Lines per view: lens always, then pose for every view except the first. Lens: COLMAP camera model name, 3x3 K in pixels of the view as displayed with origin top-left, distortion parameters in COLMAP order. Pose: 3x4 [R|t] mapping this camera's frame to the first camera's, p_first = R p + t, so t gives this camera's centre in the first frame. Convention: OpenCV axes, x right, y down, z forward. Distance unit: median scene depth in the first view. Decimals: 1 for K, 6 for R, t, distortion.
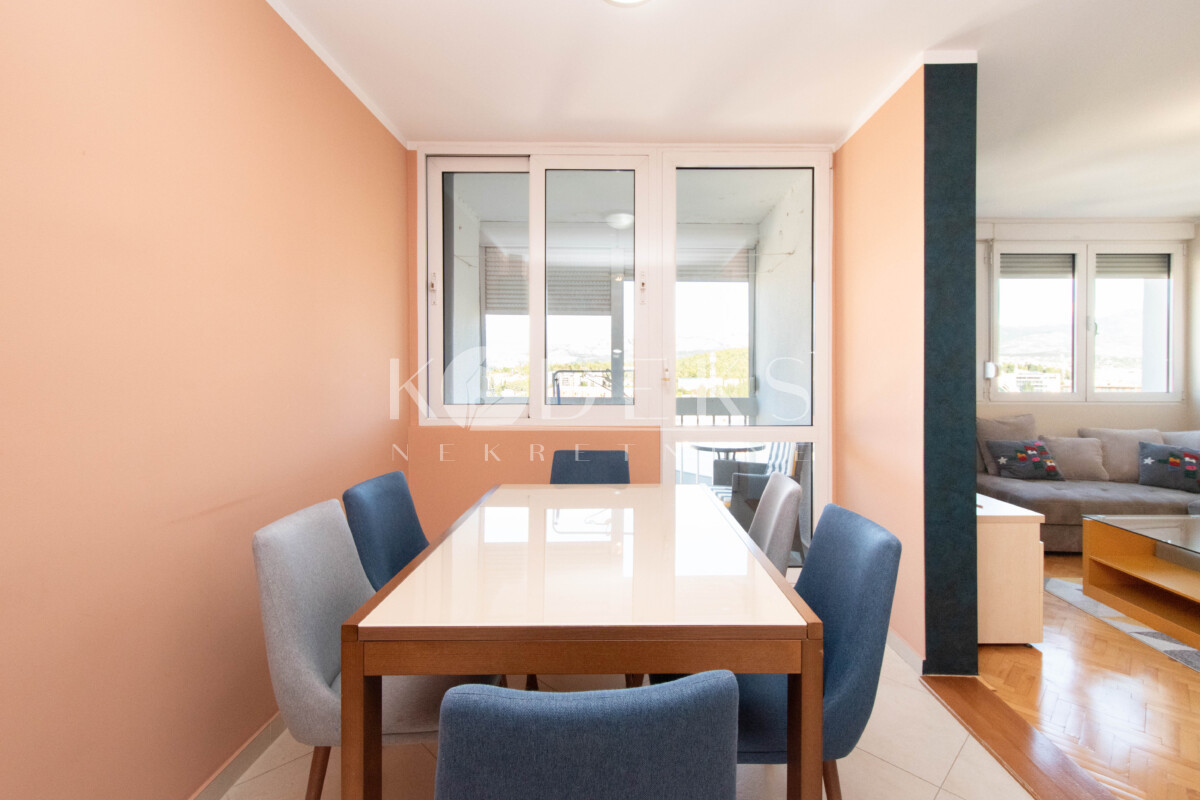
lens RADIAL K [[534.3, 0, 633.2], [0, 534.3, 376.0], [0, 0, 1]] dist [-0.000760, -0.000208]
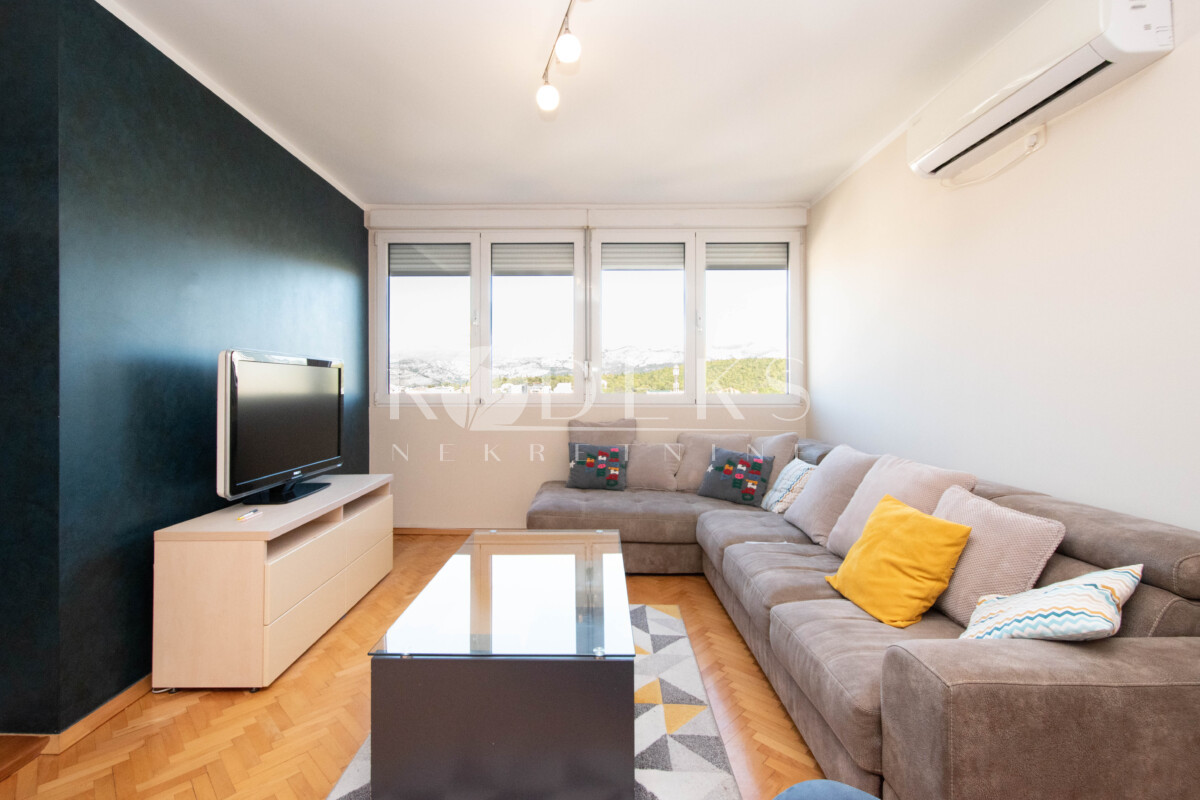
lens RADIAL K [[522.3, 0, 602.0], [0, 522.3, 381.3], [0, 0, 1]] dist [0.001411, 0.000155]
pose [[0.999942, -0.001338, -0.010657, 0.768426], [0.001183, 0.999894, -0.014517, 0.024503], [0.010675, 0.014503, 0.999838, 0.116684]]
